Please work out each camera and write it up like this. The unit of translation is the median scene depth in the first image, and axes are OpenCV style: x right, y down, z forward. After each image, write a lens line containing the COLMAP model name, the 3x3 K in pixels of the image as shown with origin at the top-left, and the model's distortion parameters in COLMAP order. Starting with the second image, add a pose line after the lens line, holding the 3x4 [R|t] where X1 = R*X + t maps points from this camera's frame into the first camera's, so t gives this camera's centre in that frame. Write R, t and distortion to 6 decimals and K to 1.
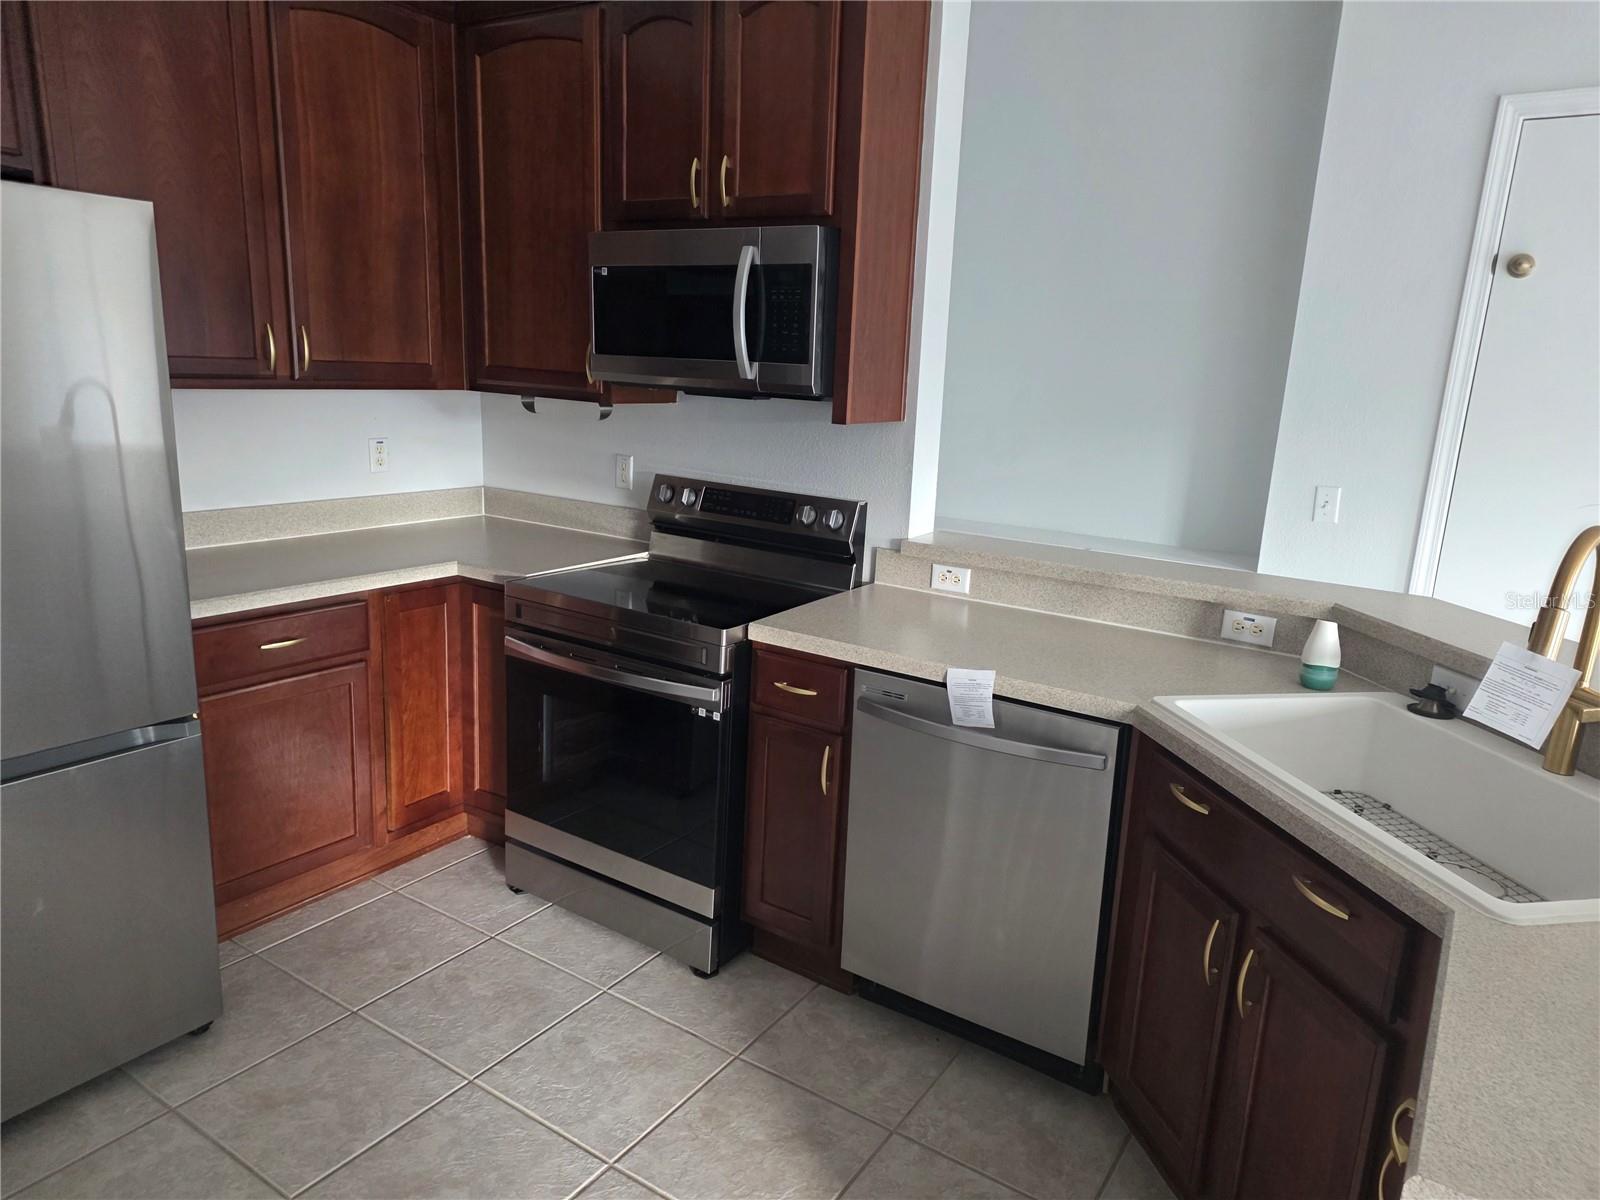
lens RADIAL K [[1071.6, 0, 816.5], [0, 1071.6, 591.8], [0, 0, 1]] dist [0.077314, -0.056730]
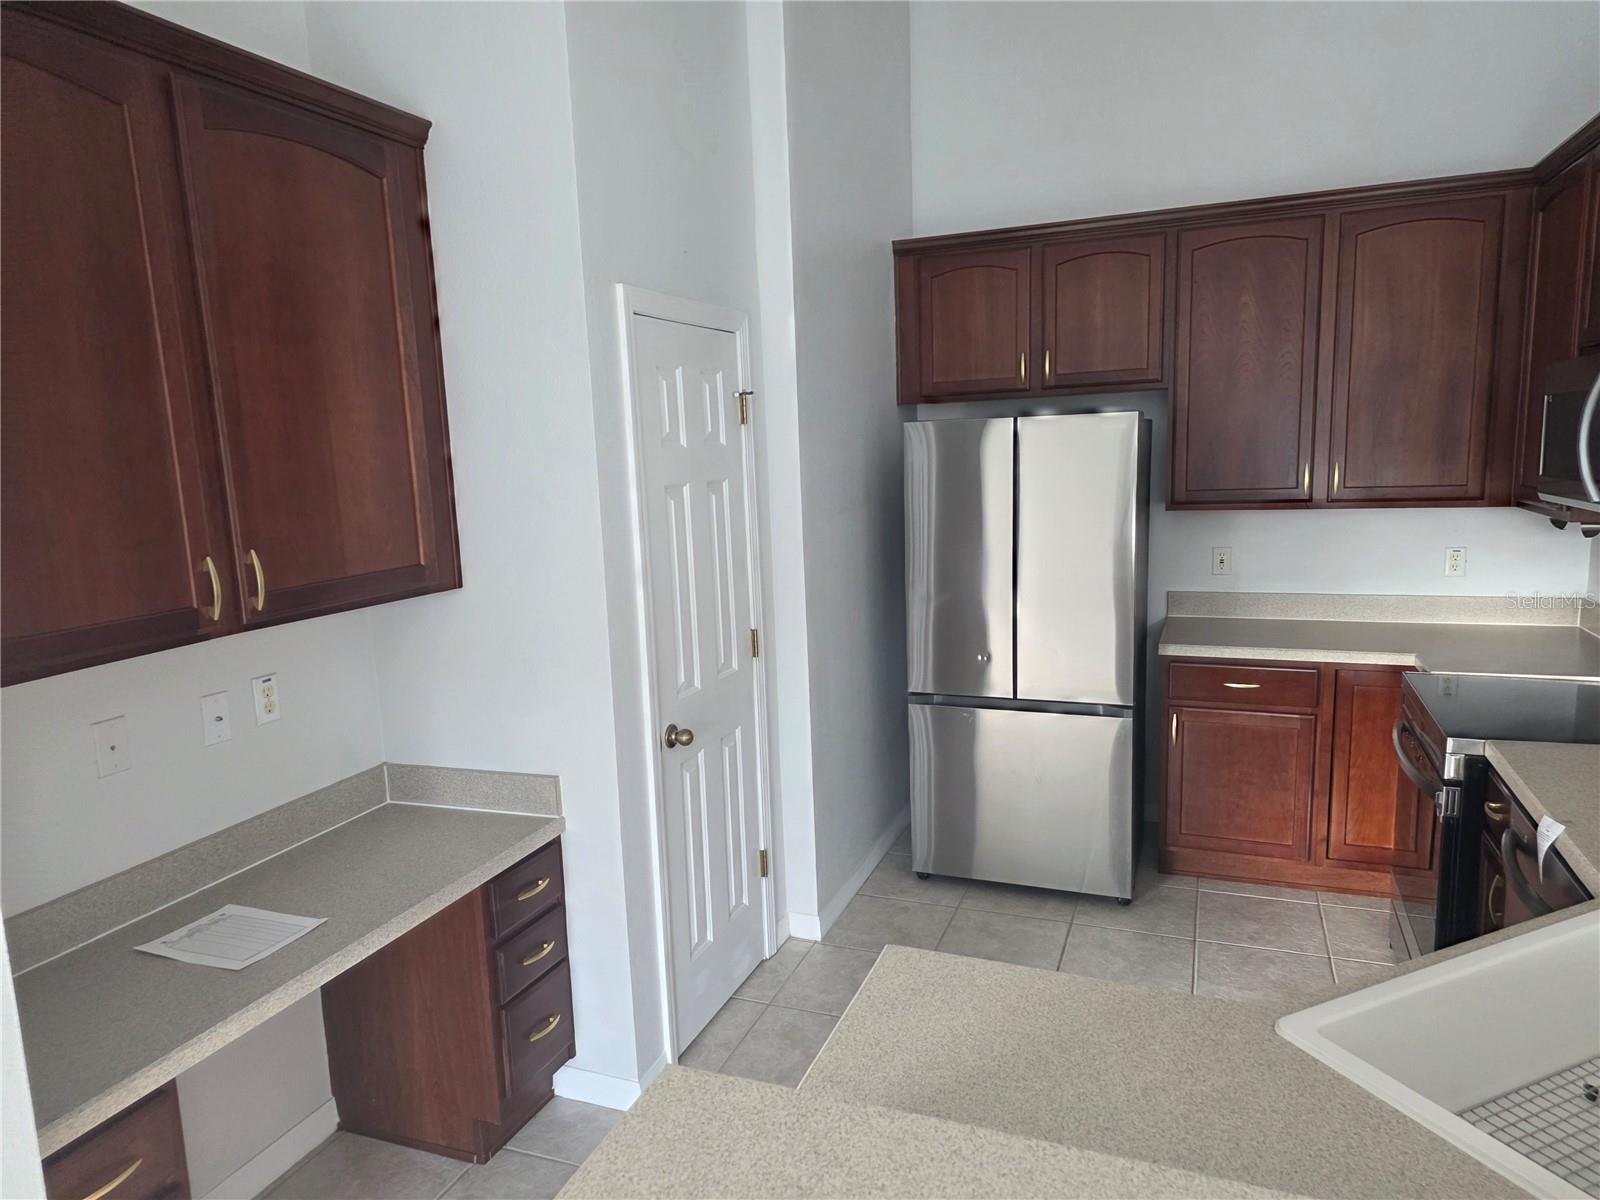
lens RADIAL K [[1071.6, 0, 807.6], [0, 1071.6, 598.1], [0, 0, 1]] dist [0.077314, -0.056730]
pose [[0.200021, 0.092324, -0.975432, 0.756303], [-0.165086, 0.984493, 0.059329, -0.054888], [0.965784, 0.149163, 0.212160, 0.120328]]
